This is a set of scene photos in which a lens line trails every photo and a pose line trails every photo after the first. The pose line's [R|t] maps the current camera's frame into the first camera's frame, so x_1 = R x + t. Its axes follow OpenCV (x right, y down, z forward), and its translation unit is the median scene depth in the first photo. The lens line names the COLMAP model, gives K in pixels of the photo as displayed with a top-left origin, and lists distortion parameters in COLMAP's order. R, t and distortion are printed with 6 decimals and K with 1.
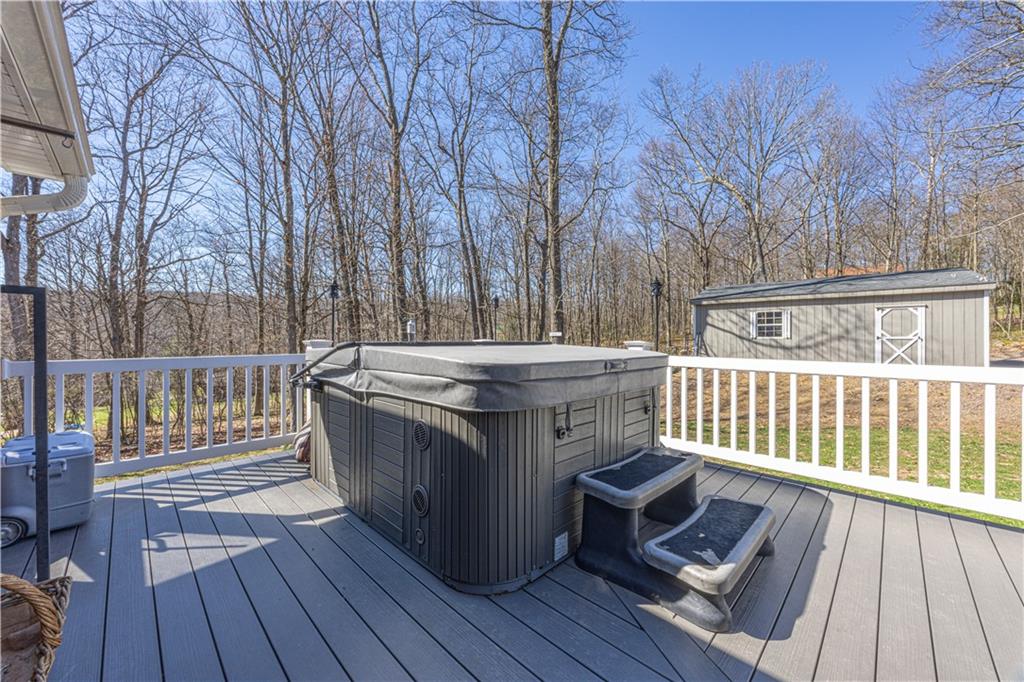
lens RADIAL K [[390.7, 0, 507.6], [0, 390.7, 340.6], [0, 0, 1]] dist [-0.003063, -0.000091]
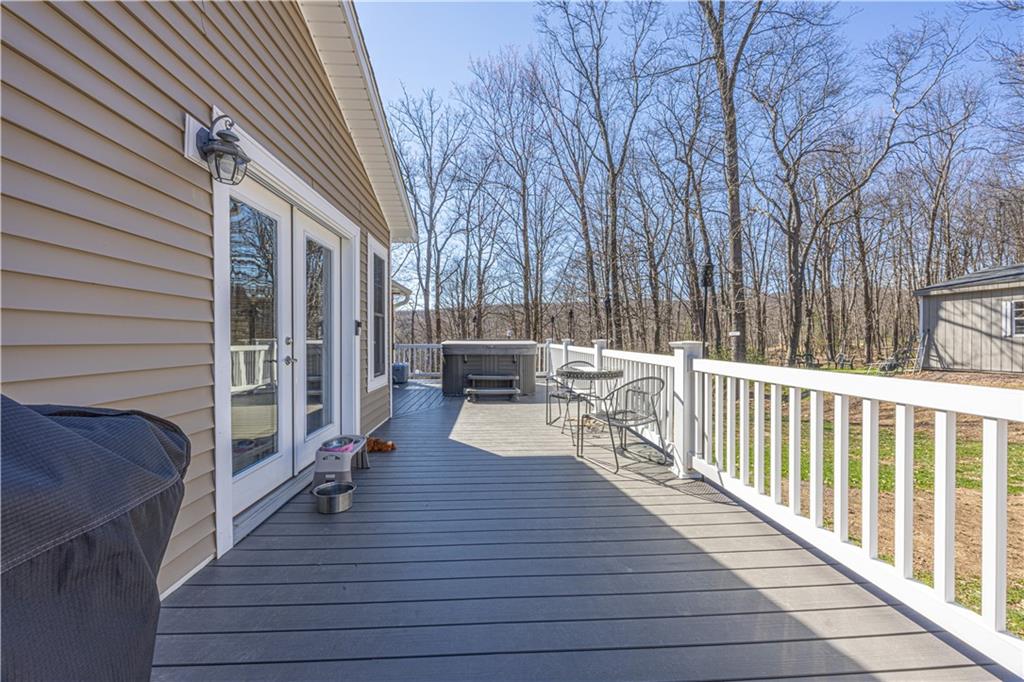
lens RADIAL K [[390.7, 0, 514.8], [0, 390.7, 341.9], [0, 0, 1]] dist [-0.003063, -0.000091]
pose [[0.754427, 0.000597, -0.656384, 0.382837], [-0.000369, 1.000000, 0.000485, 0.005522], [0.656384, -0.000124, 0.754427, -0.195795]]
